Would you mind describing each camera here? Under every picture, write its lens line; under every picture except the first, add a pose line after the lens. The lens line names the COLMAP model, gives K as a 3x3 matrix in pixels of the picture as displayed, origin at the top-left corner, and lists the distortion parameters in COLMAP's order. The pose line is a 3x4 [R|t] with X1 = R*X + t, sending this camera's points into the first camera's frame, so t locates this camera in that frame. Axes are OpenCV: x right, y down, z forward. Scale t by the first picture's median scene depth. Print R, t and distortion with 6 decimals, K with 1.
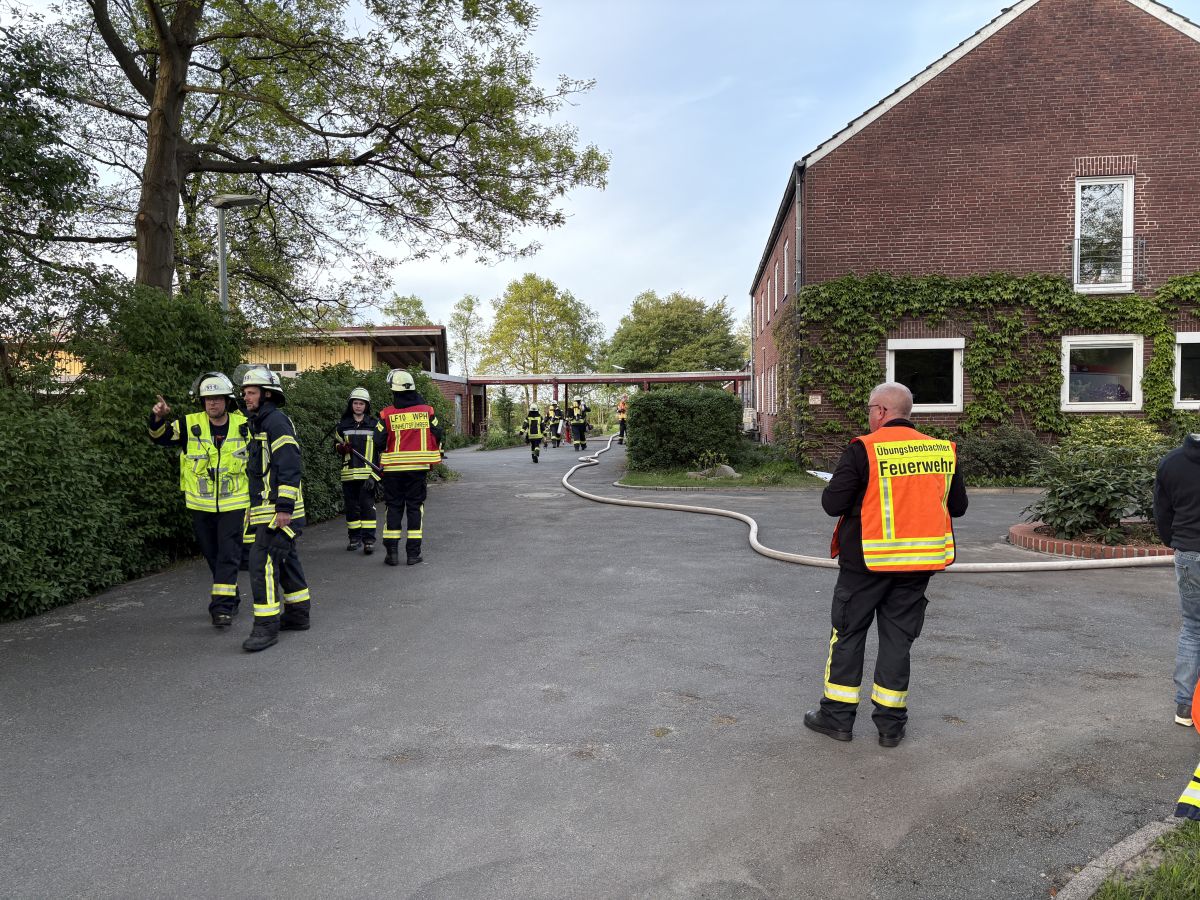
lens RADIAL K [[982.4, 0, 600.0], [0, 982.4, 450.0], [0, 0, 1]] dist [0.072386, -0.008043]
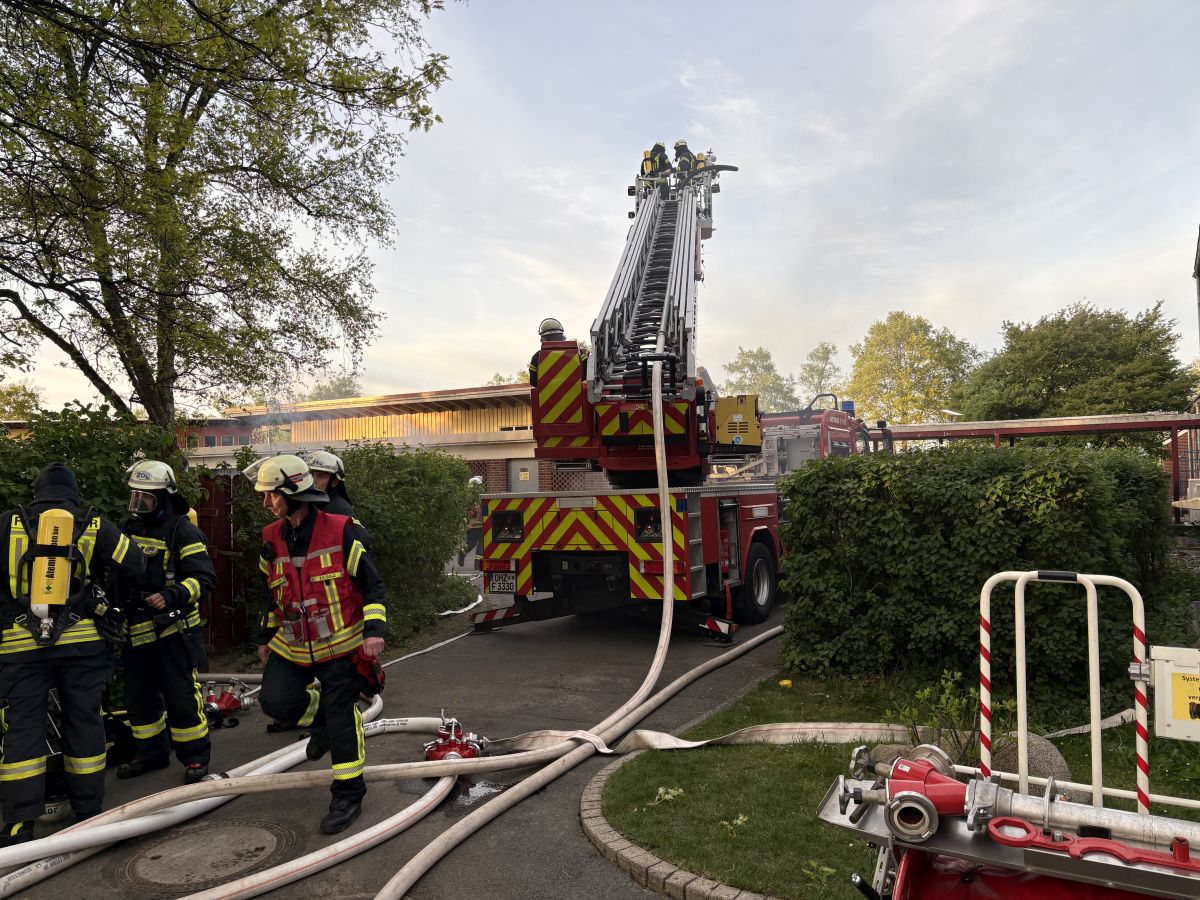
lens RADIAL K [[982.4, 0, 600.0], [0, 982.4, 450.0], [0, 0, 1]] dist [0.072386, -0.008043]
pose [[0.919649, -0.023919, -0.392012, 0.043902], [-0.000871, 0.998017, -0.062939, -0.014728], [0.392741, 0.058223, 0.917804, 0.239959]]
